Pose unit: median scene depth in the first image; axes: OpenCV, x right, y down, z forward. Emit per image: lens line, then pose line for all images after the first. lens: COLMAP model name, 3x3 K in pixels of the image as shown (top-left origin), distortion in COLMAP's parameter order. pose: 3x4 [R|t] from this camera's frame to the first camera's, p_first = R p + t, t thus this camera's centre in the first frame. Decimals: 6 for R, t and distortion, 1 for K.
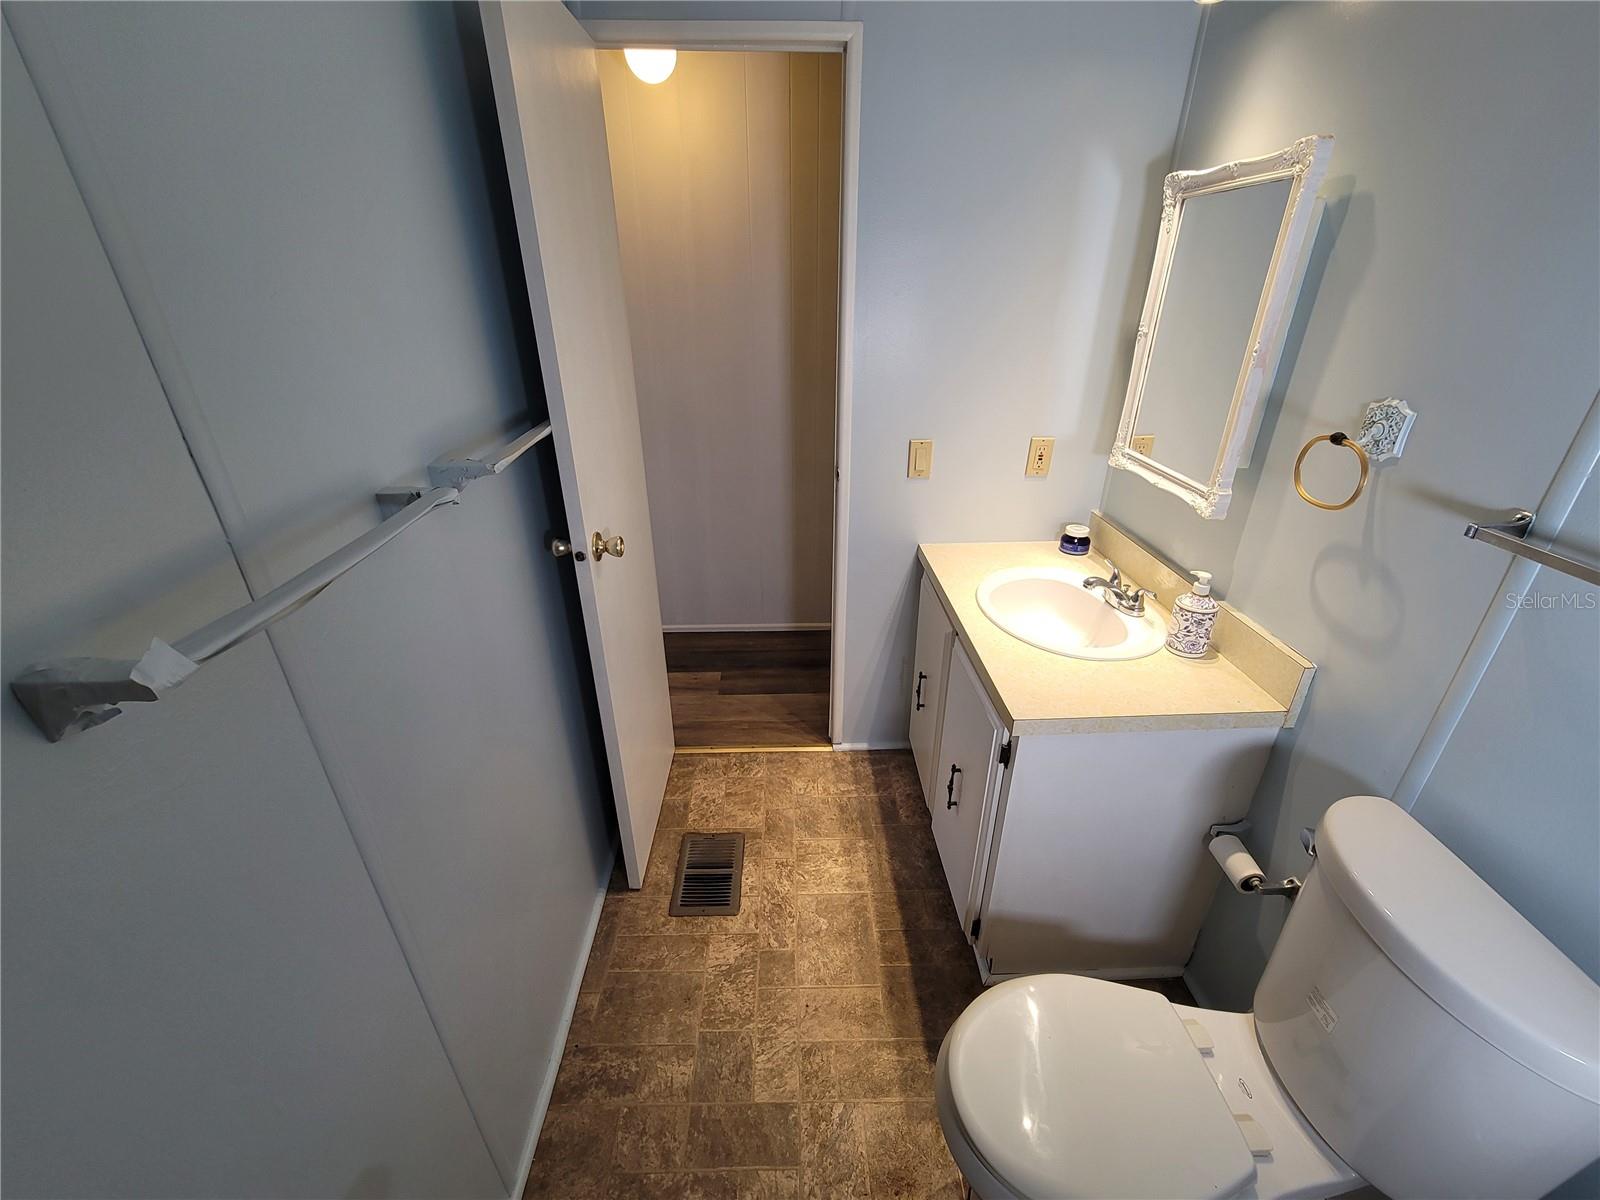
lens RADIAL K [[657.8, 0, 801.1], [0, 657.8, 605.0], [0, 0, 1]] dist [-0.001657, 0.000122]
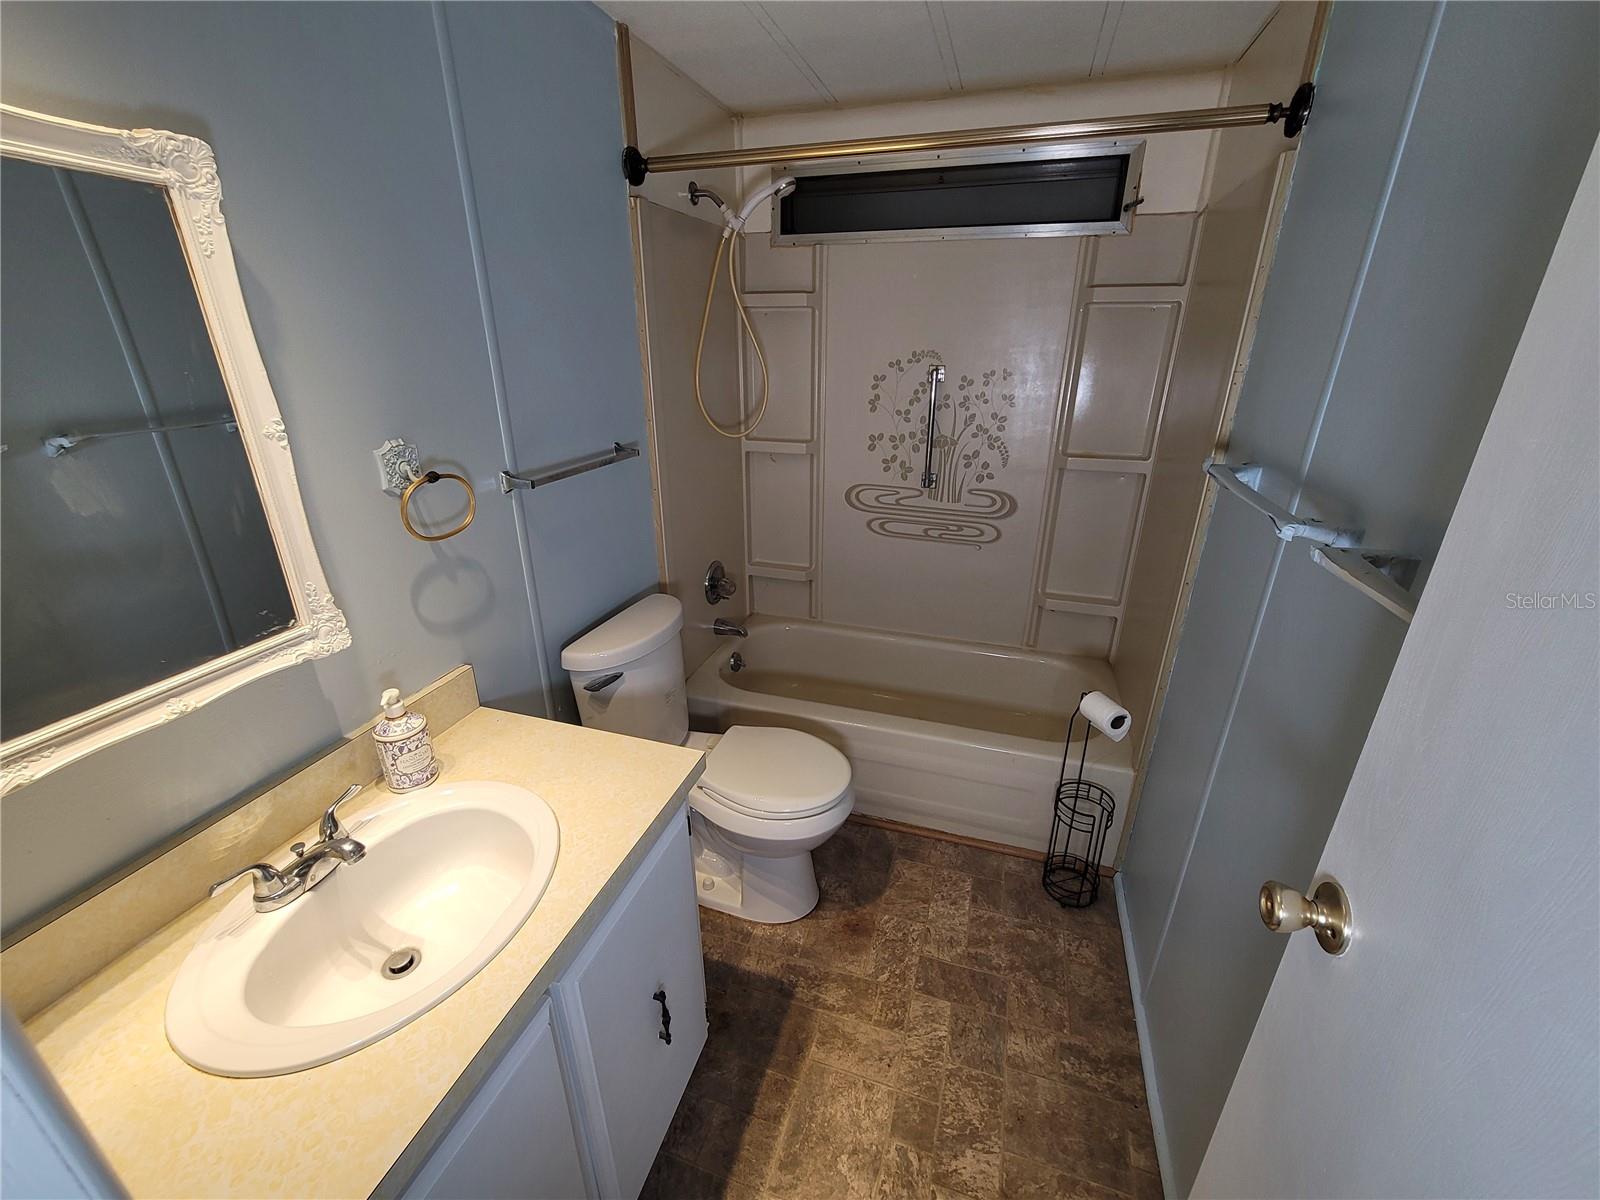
lens RADIAL K [[657.8, 0, 798.7], [0, 657.8, 598.6], [0, 0, 1]] dist [-0.001657, 0.000122]
pose [[-0.942763, -0.117612, 0.312033, -0.085680], [0.154760, 0.674539, 0.721835, -0.563831], [-0.295375, 0.728810, -0.617729, 1.136699]]
